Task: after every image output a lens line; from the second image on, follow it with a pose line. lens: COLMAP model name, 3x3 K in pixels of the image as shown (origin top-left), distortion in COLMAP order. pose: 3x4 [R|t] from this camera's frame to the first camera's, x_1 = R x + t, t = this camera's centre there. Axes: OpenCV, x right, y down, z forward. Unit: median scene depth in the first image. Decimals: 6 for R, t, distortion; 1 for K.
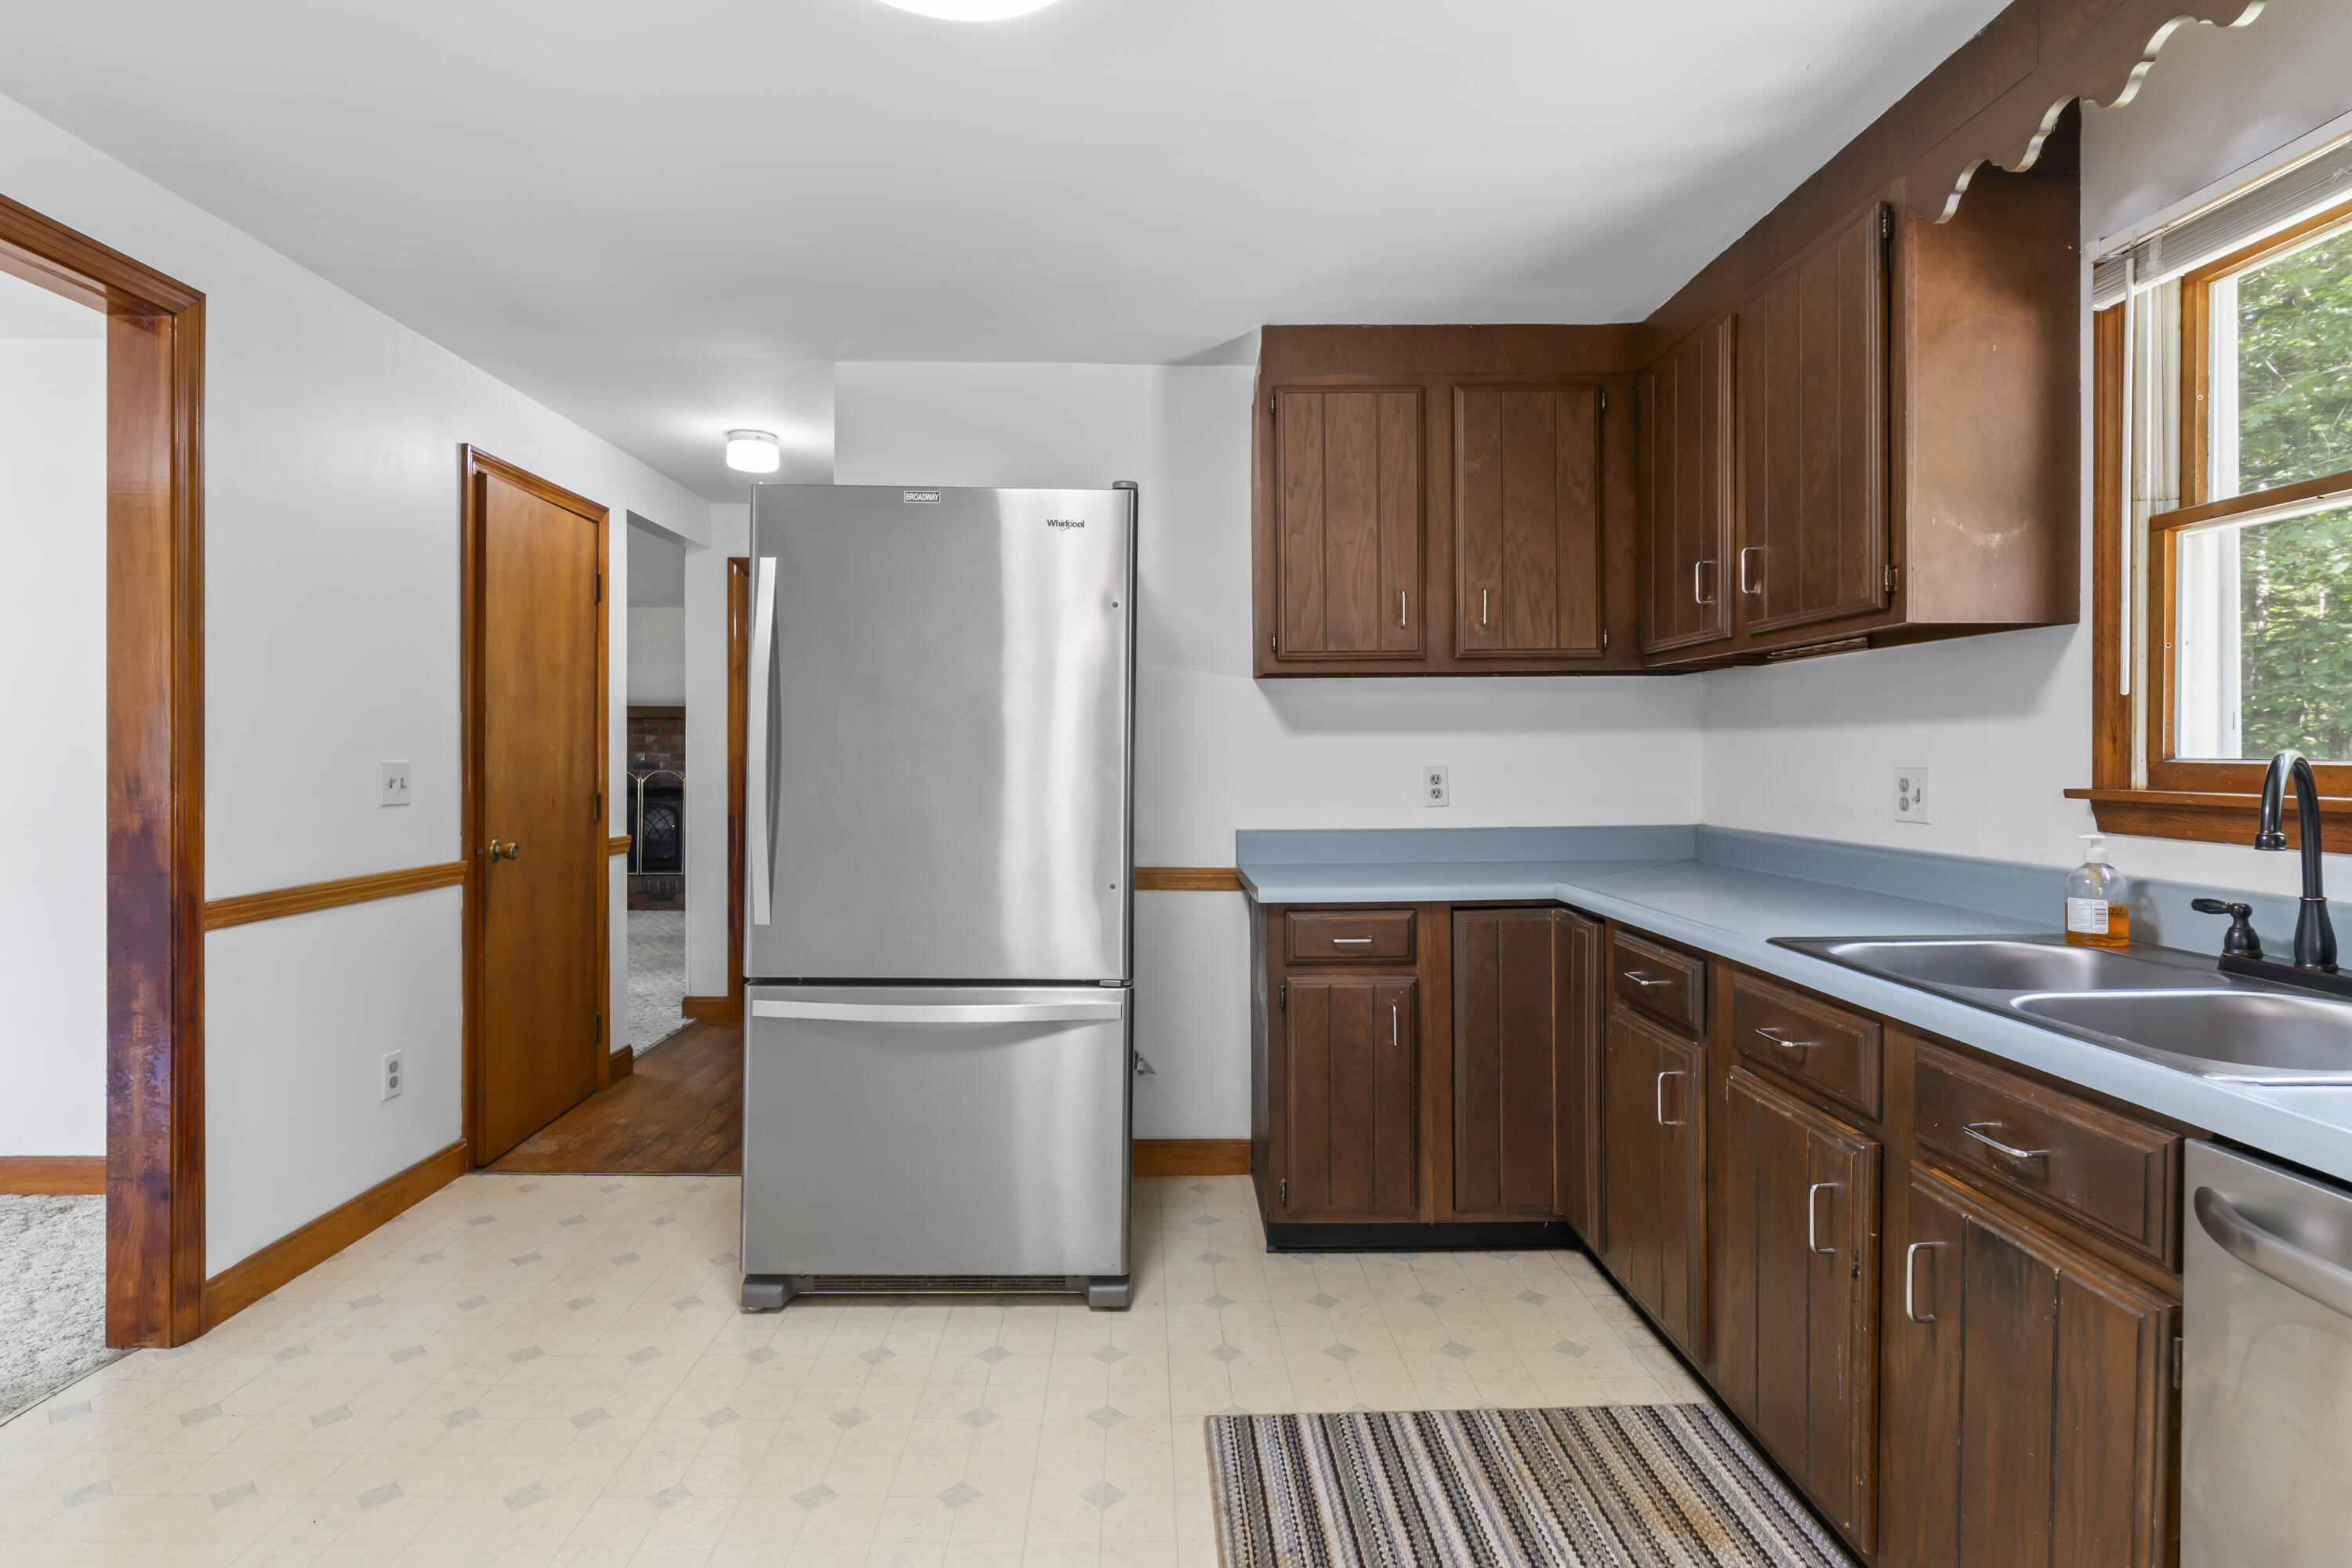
lens RADIAL K [[1200.3, 0, 1174.5], [0, 1200.3, 782.4], [0, 0, 1]] dist [-0.005728, 0.000415]
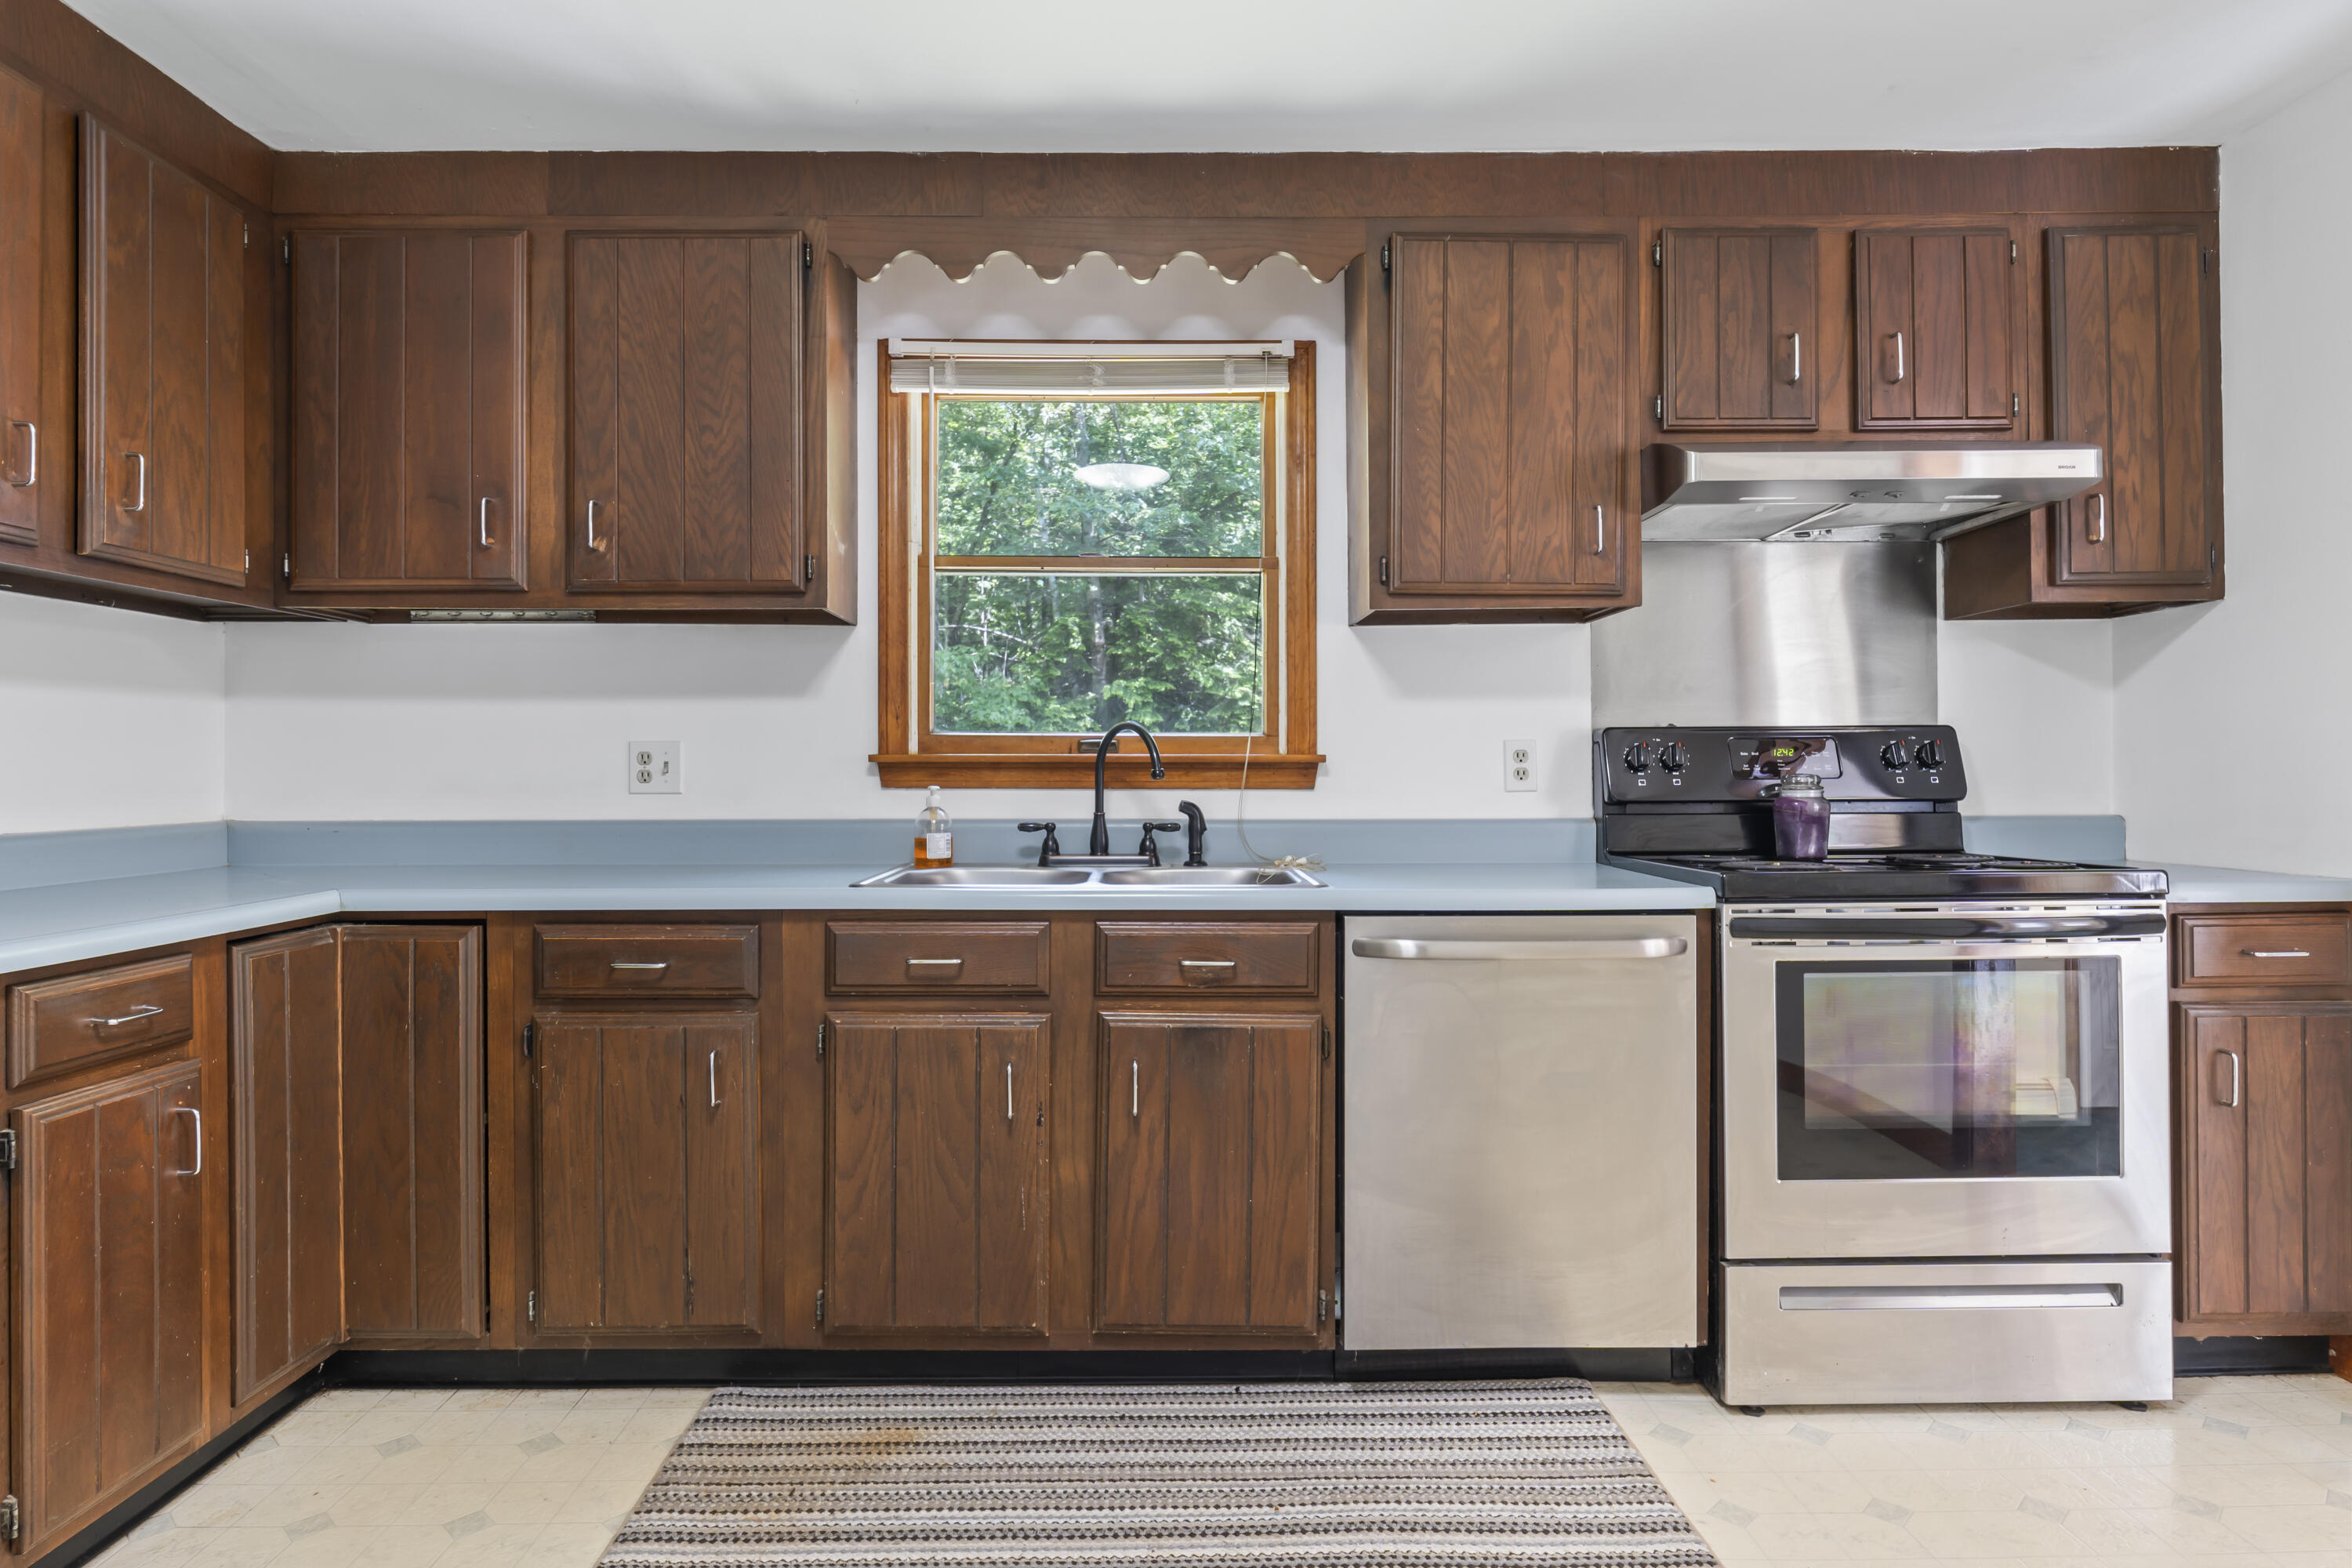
lens RADIAL K [[1346.9, 0, 1184.8], [0, 1346.9, 765.1], [0, 0, 1]] dist [0.005215, -0.003044]
pose [[0.007516, 0.003736, 0.999965, -0.697860], [0.020296, 0.999786, -0.003888, 0.028776], [-0.999766, 0.020324, 0.007438, 0.654783]]
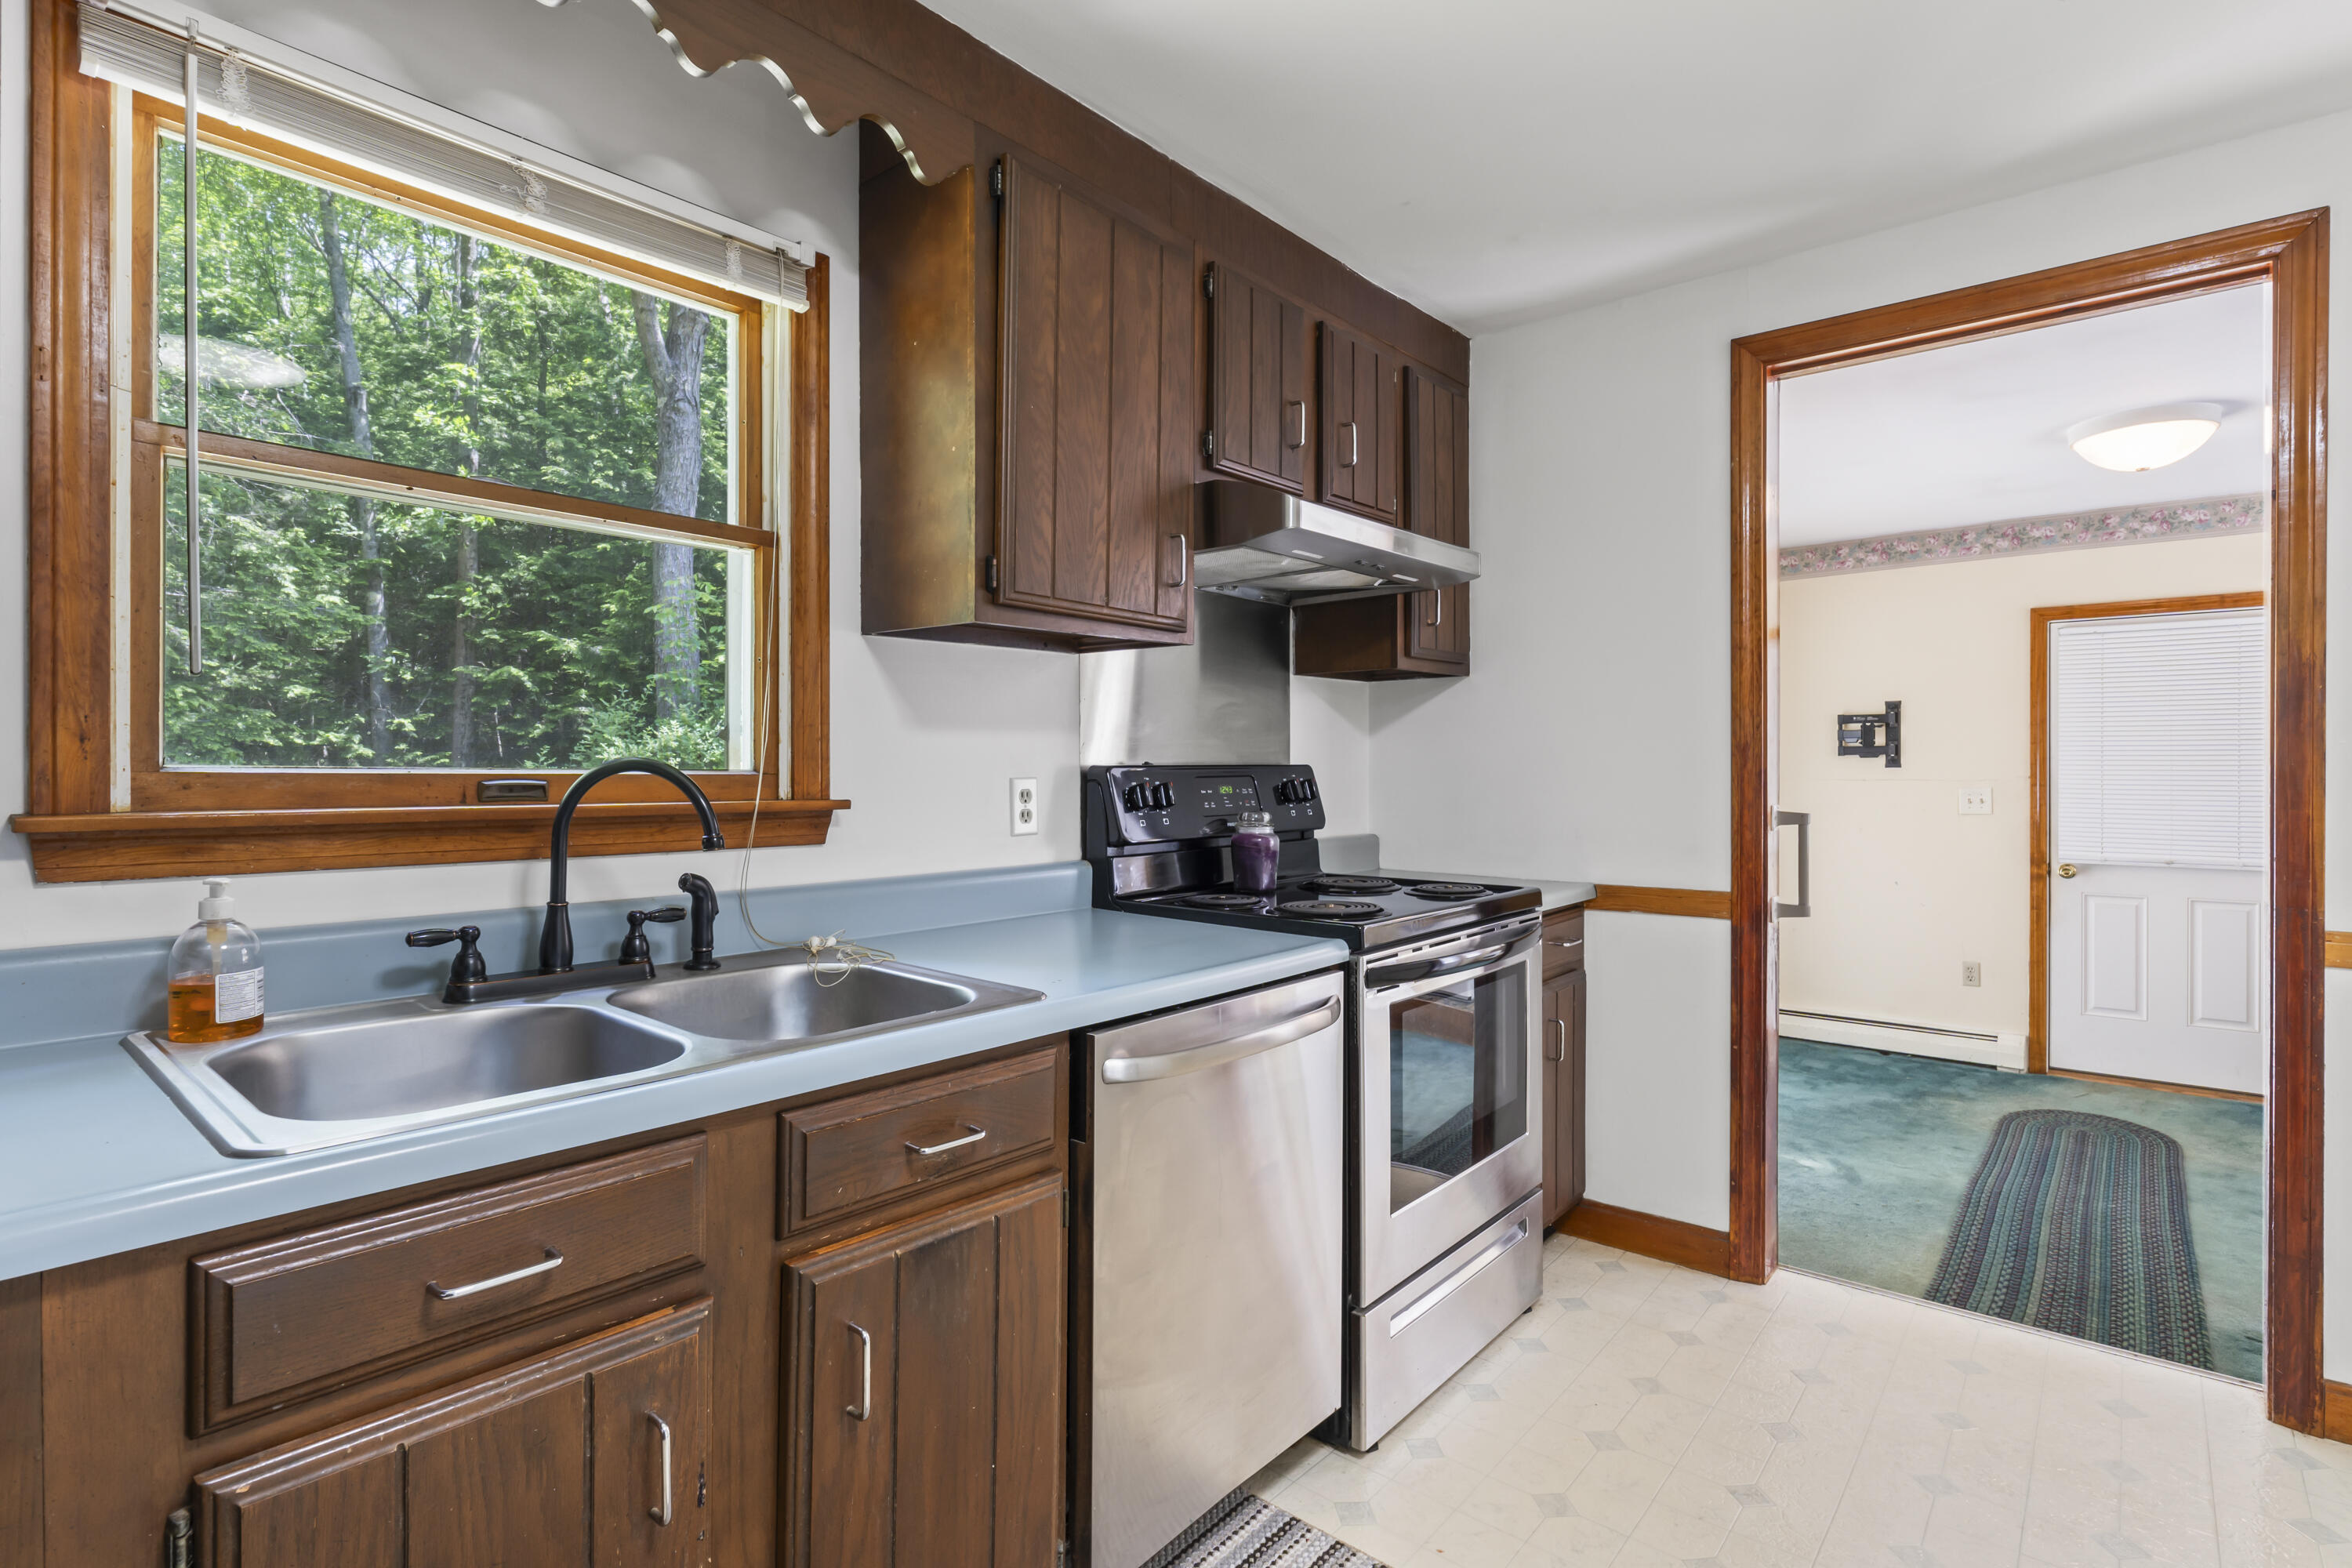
lens RADIAL K [[1133.7, 0, 1172.0], [0, 1133.7, 766.9], [0, 0, 1]] dist [0.000519, -0.000894]
pose [[-0.738750, -0.009833, 0.673908, -0.073697], [0.003698, 0.999819, 0.018643, -0.028925], [-0.673970, 0.016265, -0.738580, 1.031777]]
